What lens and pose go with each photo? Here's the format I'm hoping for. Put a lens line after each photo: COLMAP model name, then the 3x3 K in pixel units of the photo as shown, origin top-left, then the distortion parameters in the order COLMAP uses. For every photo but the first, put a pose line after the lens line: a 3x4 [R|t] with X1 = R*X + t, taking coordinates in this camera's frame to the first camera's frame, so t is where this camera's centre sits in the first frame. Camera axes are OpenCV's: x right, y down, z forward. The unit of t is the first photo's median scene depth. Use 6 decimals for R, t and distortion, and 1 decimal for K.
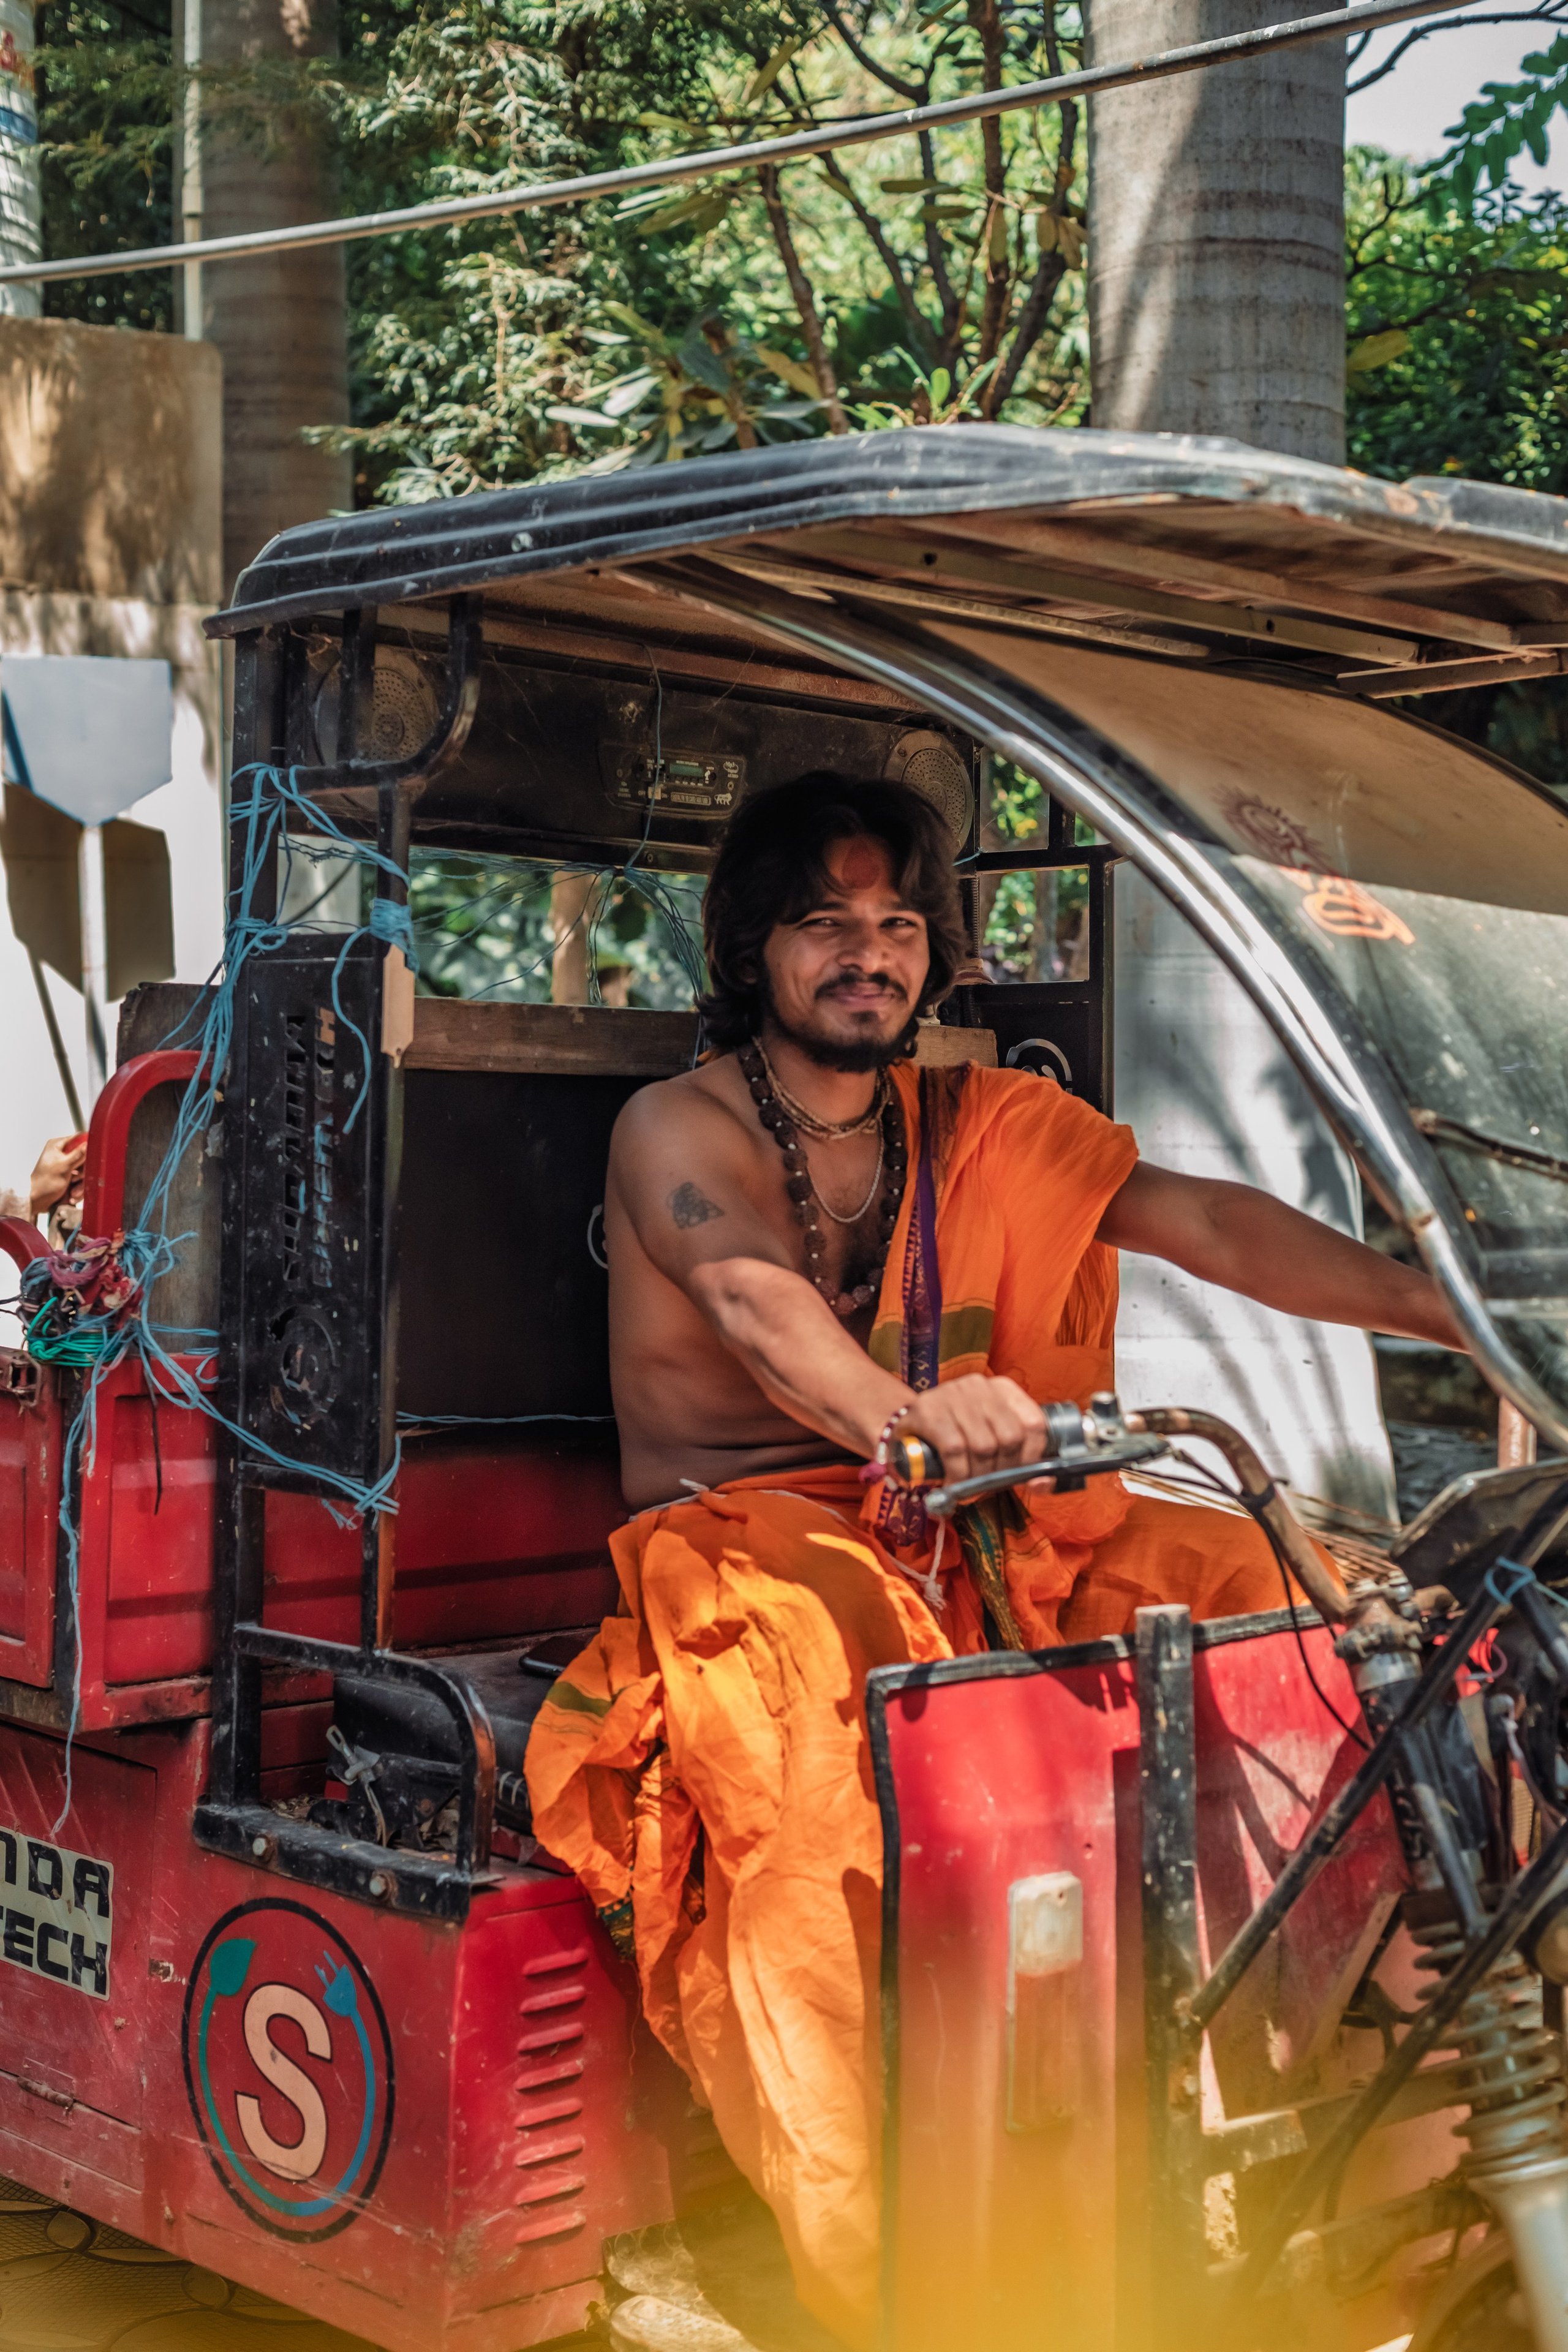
lens RADIAL K [[3383.7, 0, 778.9], [0, 3383.7, 1188.0], [0, 0, 1]] dist [-0.006098, 0.000000]
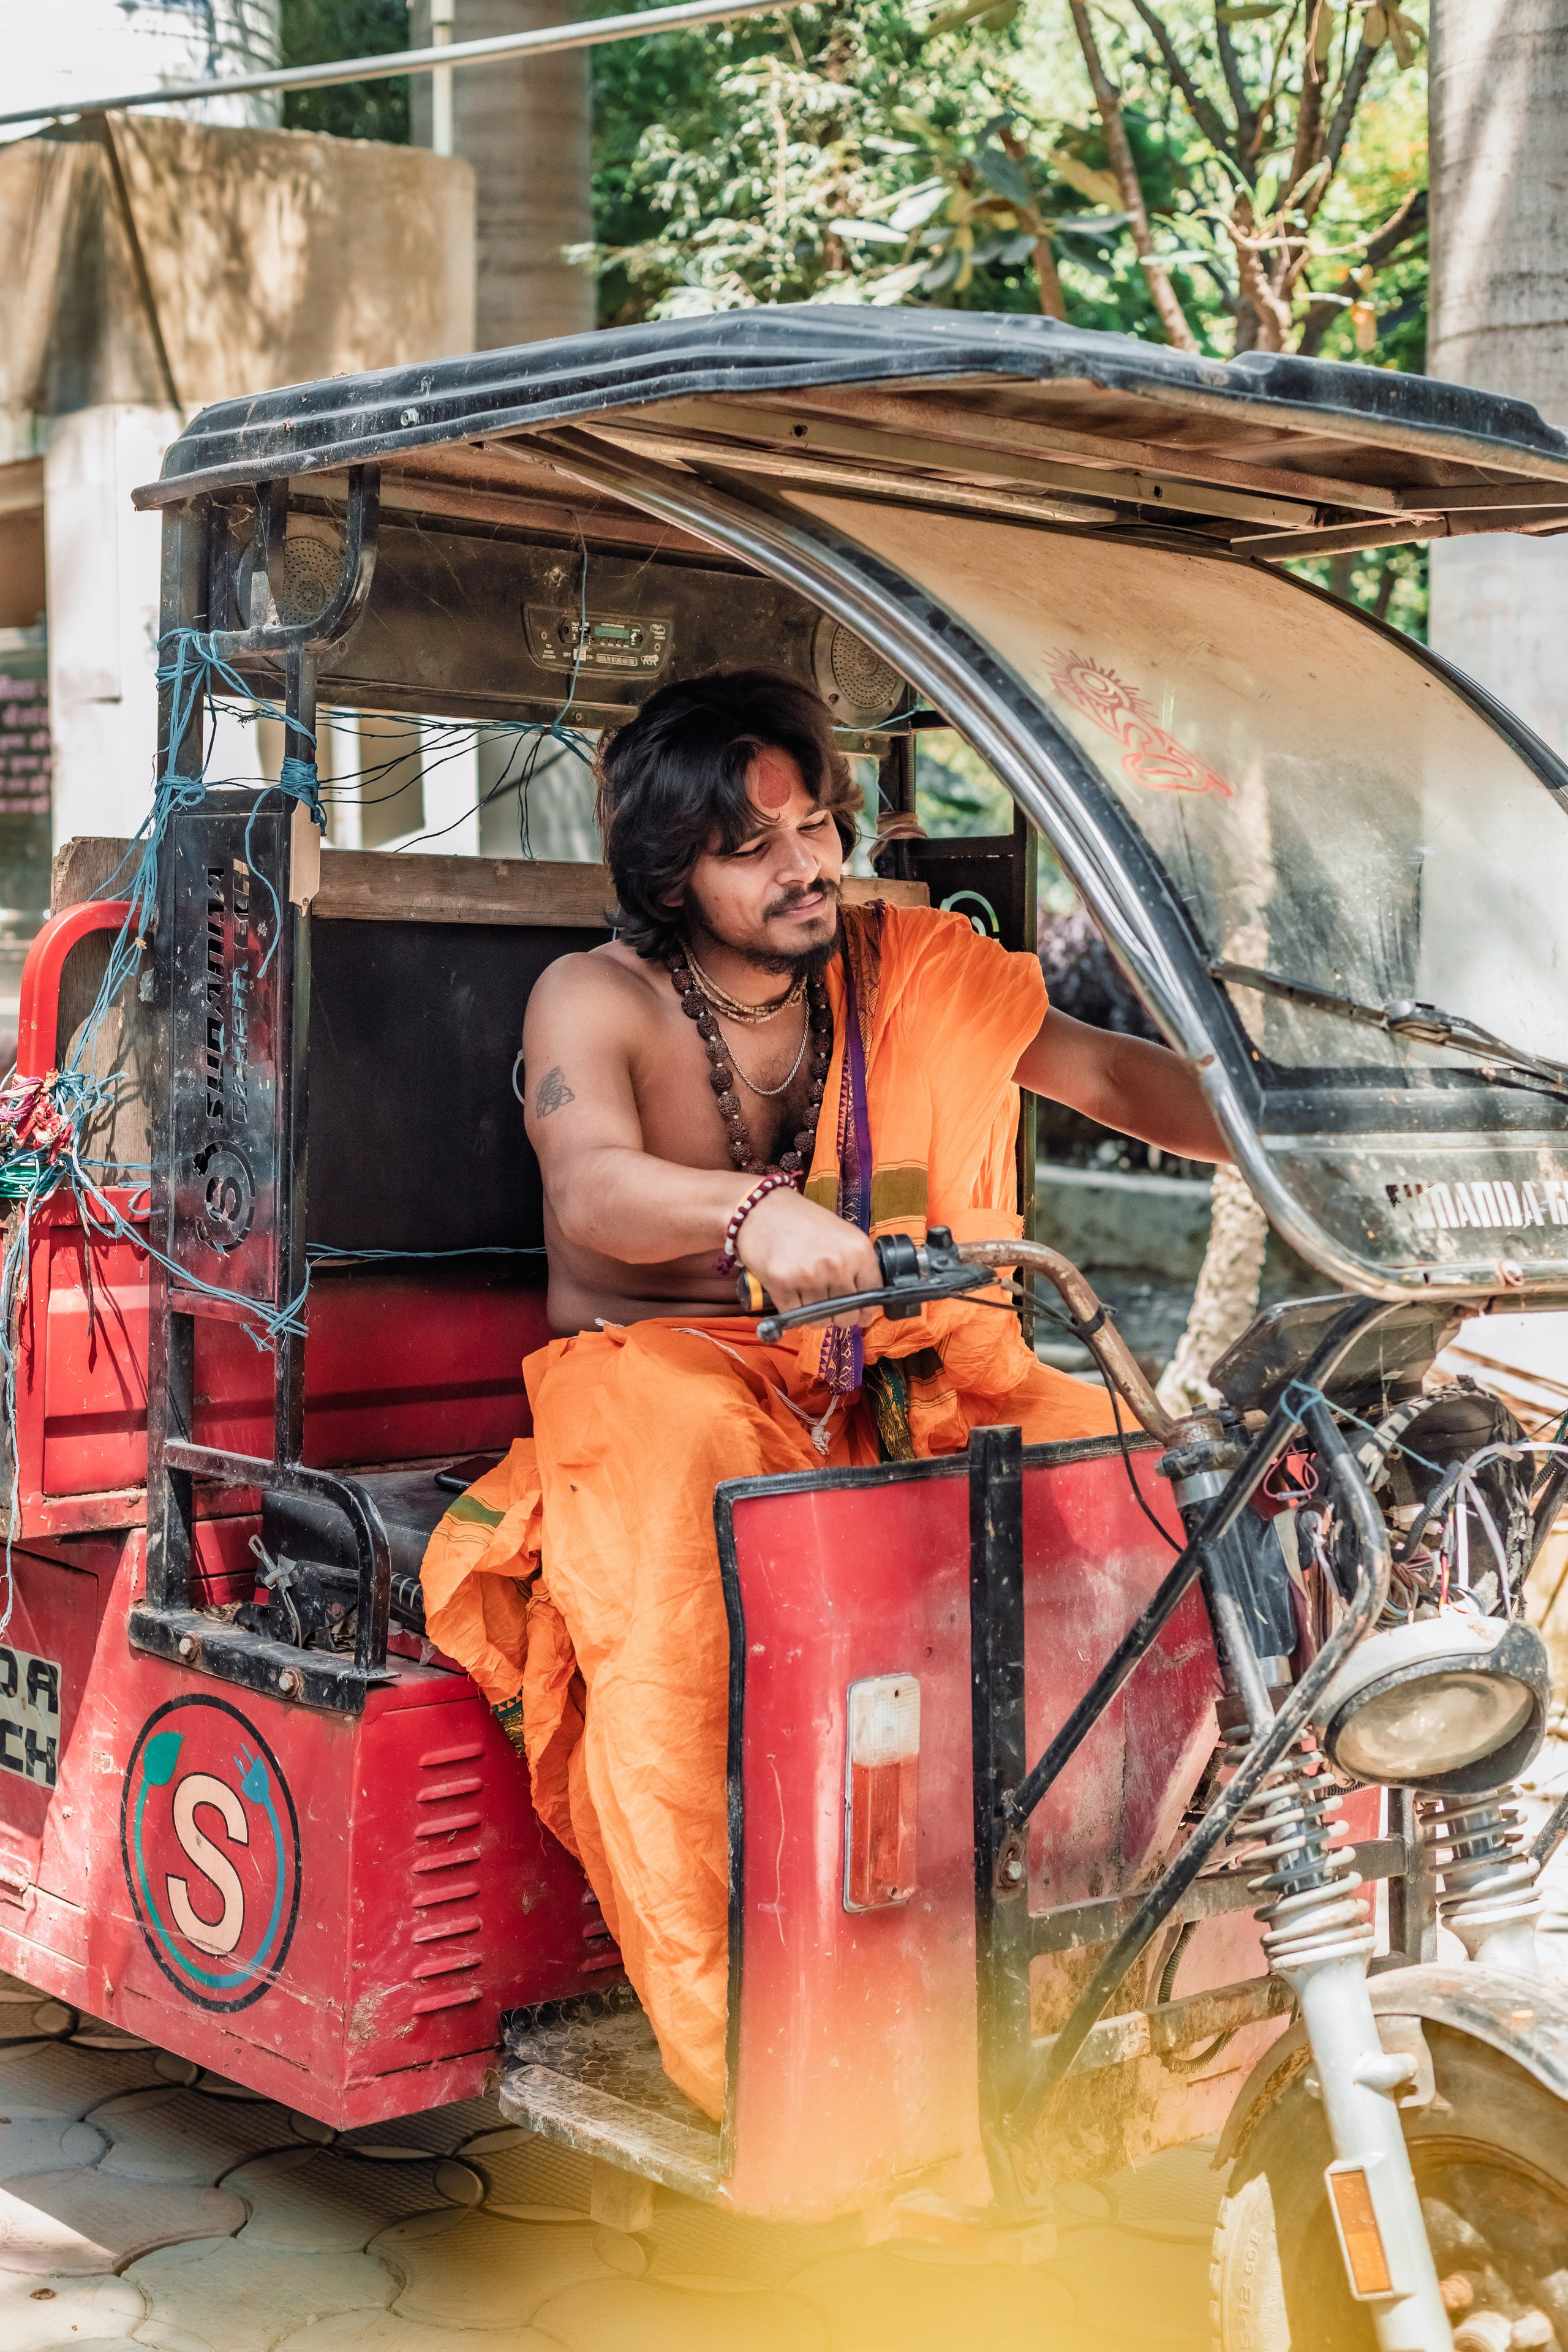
lens RADIAL K [[3383.7, 0, 799.1], [0, 3383.7, 1192.7], [0, 0, 1]] dist [-0.006098, 0.000000]
pose [[0.999055, 0.004736, -0.043209, 0.086667], [-0.002857, 0.999052, 0.043439, 0.004173], [0.043373, -0.043275, 0.998121, -0.054038]]
